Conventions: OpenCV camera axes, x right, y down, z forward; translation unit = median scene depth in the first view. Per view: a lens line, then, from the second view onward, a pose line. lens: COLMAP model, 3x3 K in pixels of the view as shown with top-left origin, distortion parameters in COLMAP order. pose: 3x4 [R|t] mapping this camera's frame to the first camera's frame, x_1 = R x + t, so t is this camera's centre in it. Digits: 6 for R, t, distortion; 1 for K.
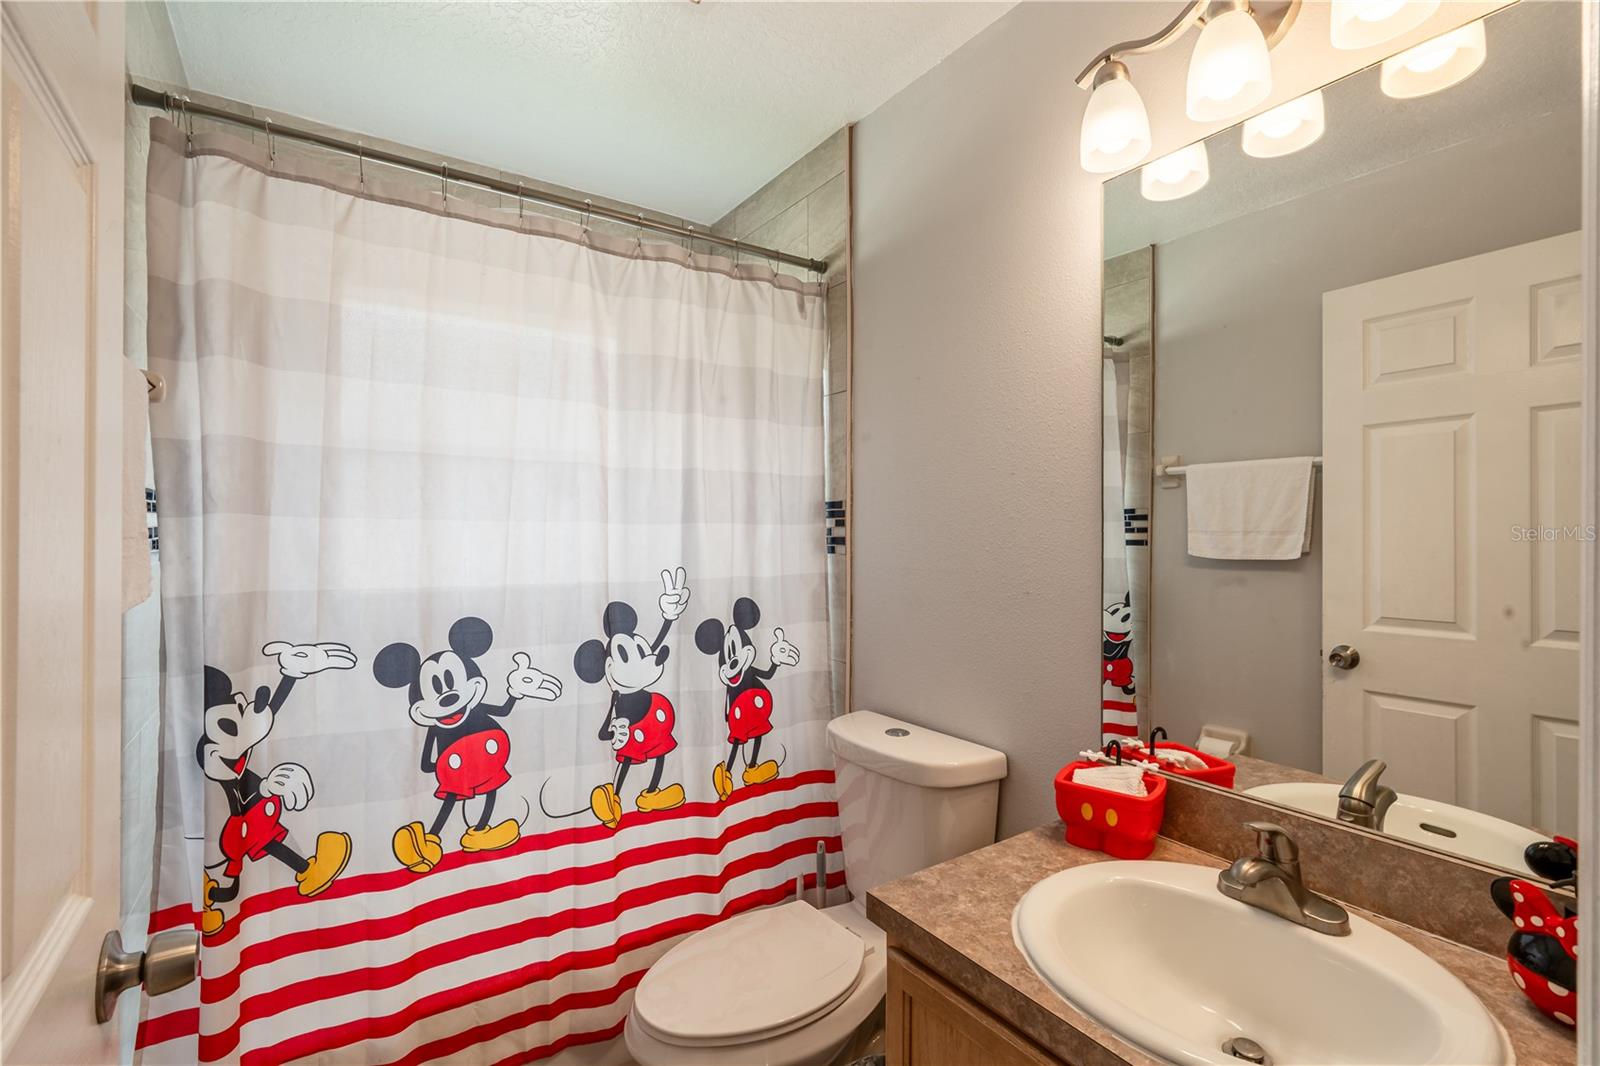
lens RADIAL K [[717.1, 0, 794.9], [0, 717.1, 534.3], [0, 0, 1]] dist [-0.011998, 0.005293]
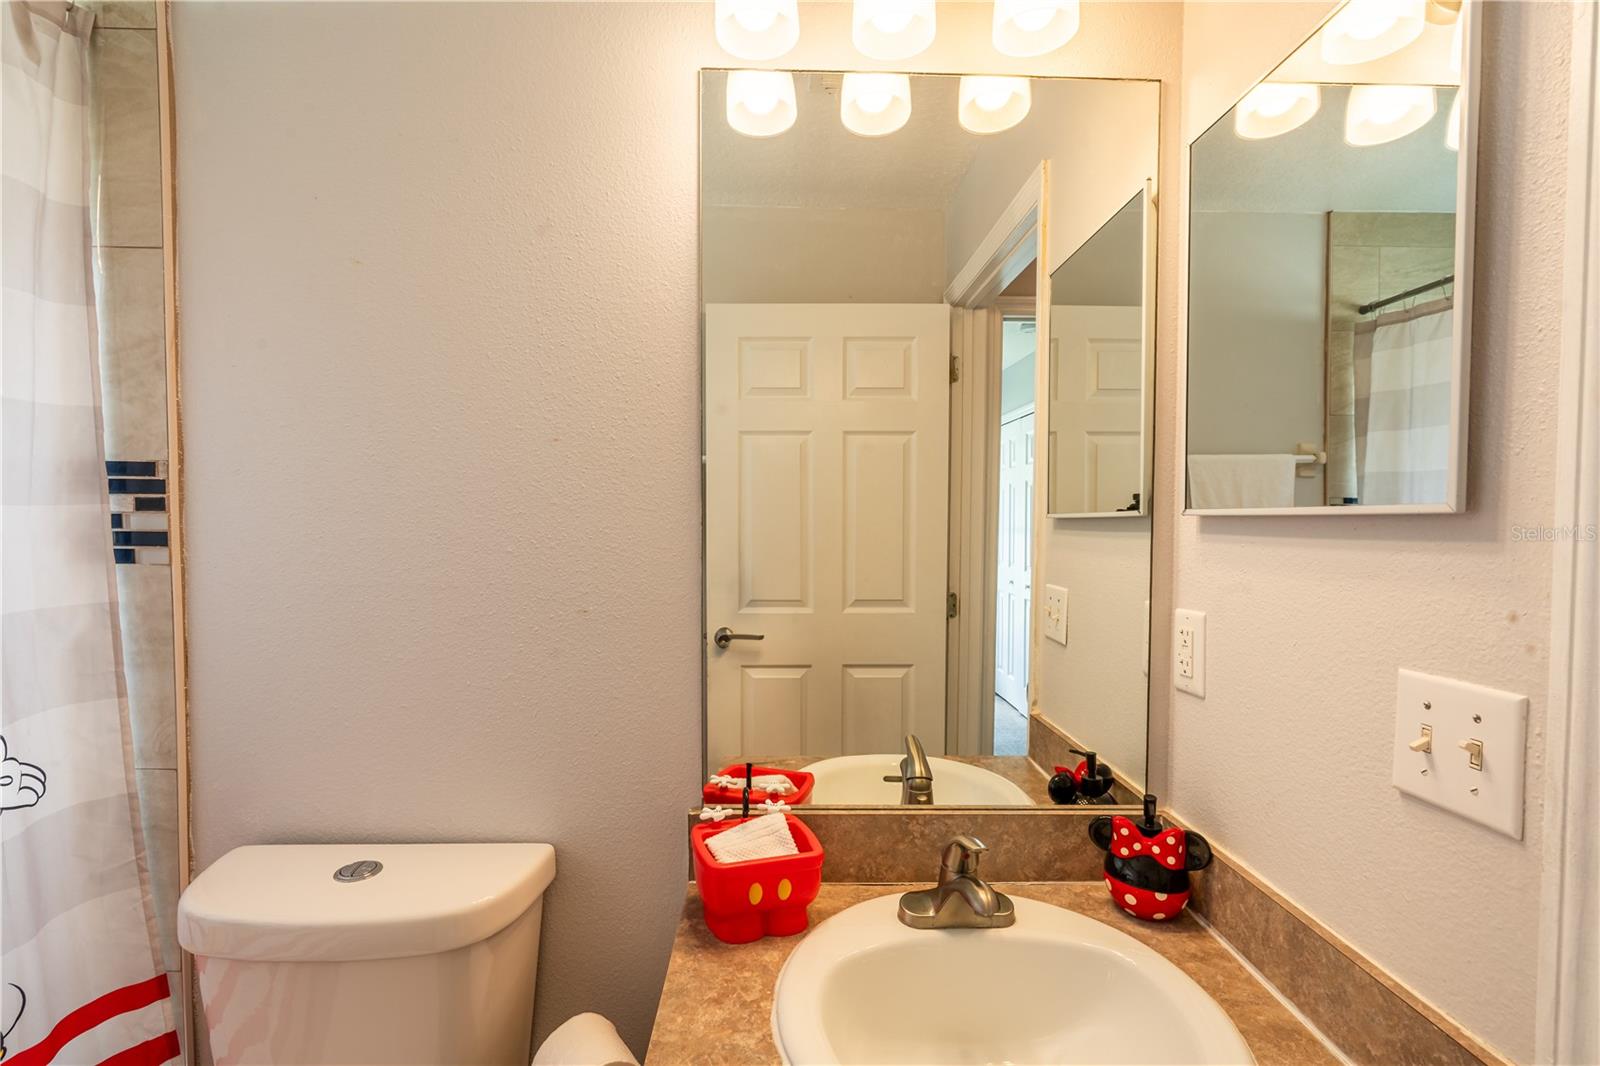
lens RADIAL K [[717.1, 0, 790.5], [0, 717.1, 554.9], [0, 0, 1]] dist [-0.011998, 0.005293]
pose [[0.546573, -0.028729, 0.836919, -0.116926], [-0.003449, 0.999326, 0.036556, 0.000383], [-0.837404, -0.022867, 0.546105, 0.335421]]
